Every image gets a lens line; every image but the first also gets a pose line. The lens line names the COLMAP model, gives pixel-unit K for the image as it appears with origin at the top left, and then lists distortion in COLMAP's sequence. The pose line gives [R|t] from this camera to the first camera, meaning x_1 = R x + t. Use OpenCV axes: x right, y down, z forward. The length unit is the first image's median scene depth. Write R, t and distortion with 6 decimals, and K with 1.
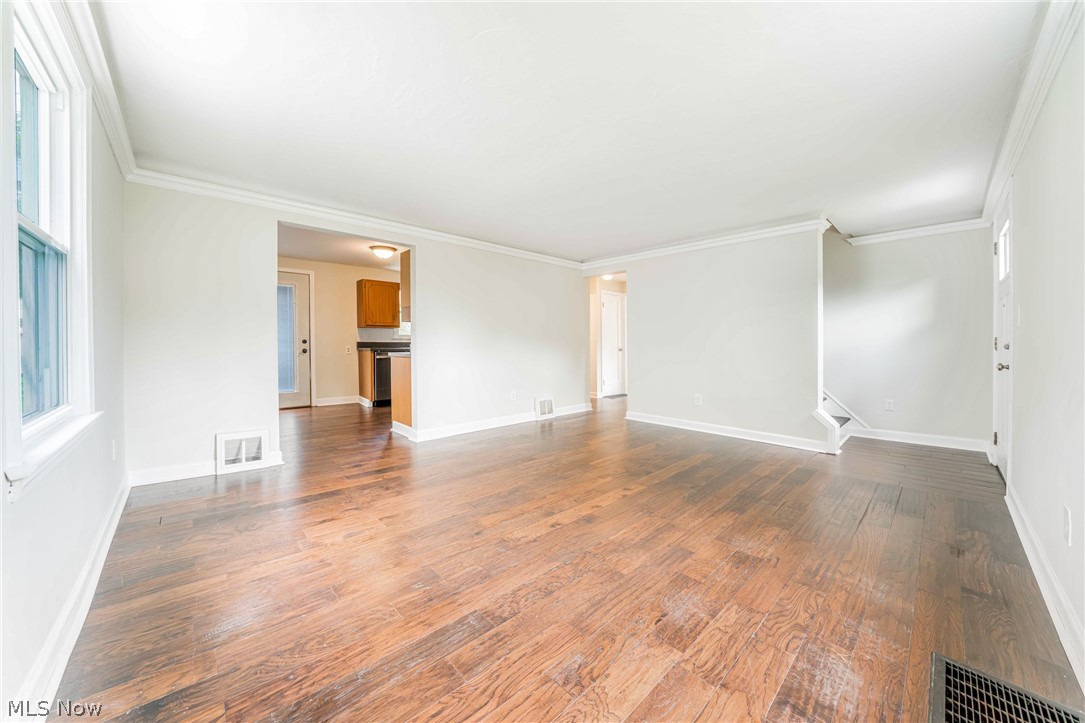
lens RADIAL K [[383.5, 0, 531.2], [0, 383.5, 343.2], [0, 0, 1]] dist [-0.029440, 0.003920]
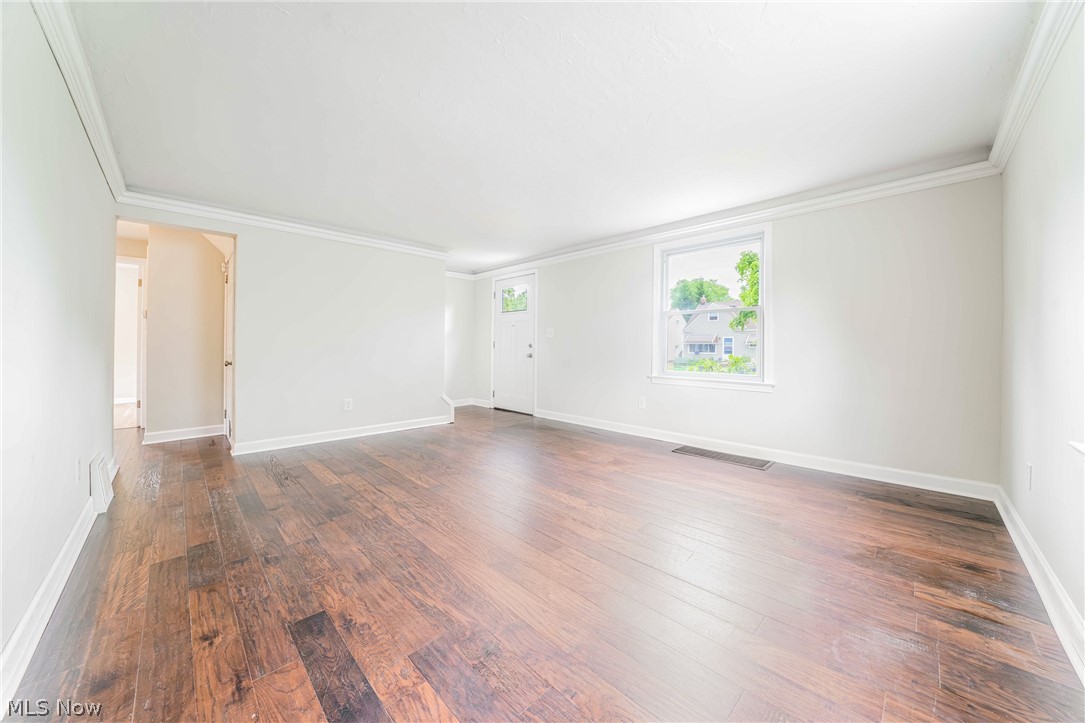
lens RADIAL K [[383.5, 0, 531.2], [0, 383.5, 343.2], [0, 0, 1]] dist [-0.029440, 0.003920]
pose [[-0.023539, 0.000604, 0.999723, -0.899071], [-0.003518, 0.999994, -0.000687, -0.005480], [-0.999717, -0.003533, -0.023537, 1.016619]]
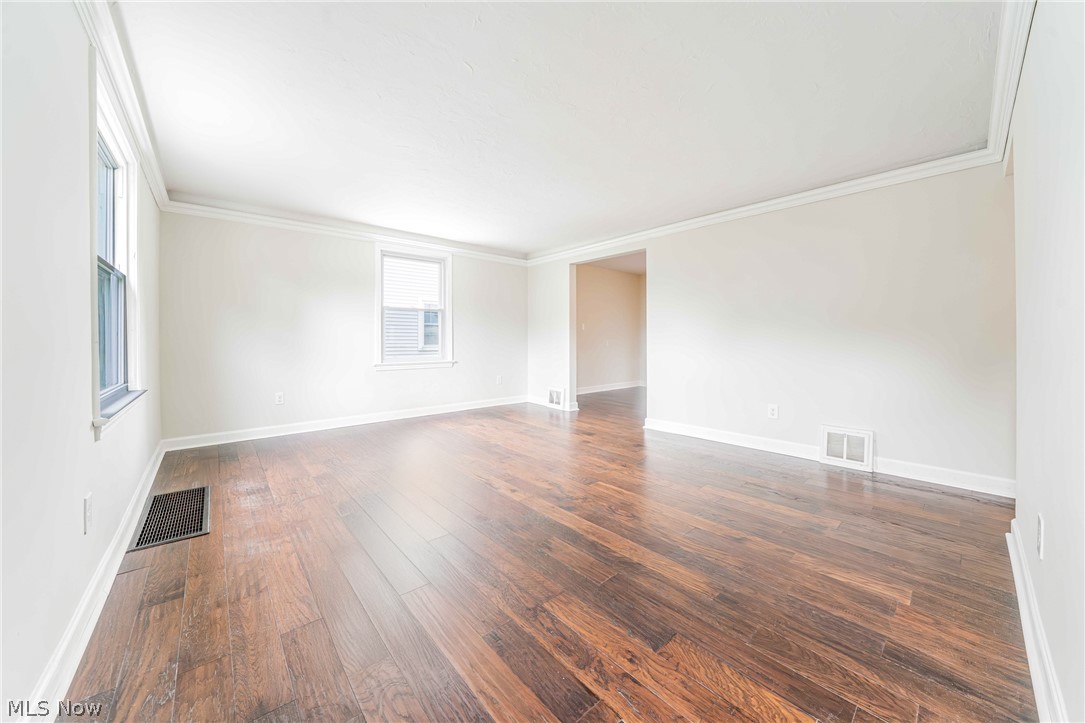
lens RADIAL K [[380.1, 0, 541.1], [0, 380.1, 340.3], [0, 0, 1]] dist [-0.017900, 0.000115]
pose [[-0.015555, 0.001455, -0.999878, 1.245847], [0.002206, 0.999997, 0.001421, 0.012777], [0.999877, -0.002184, -0.015559, 1.143379]]
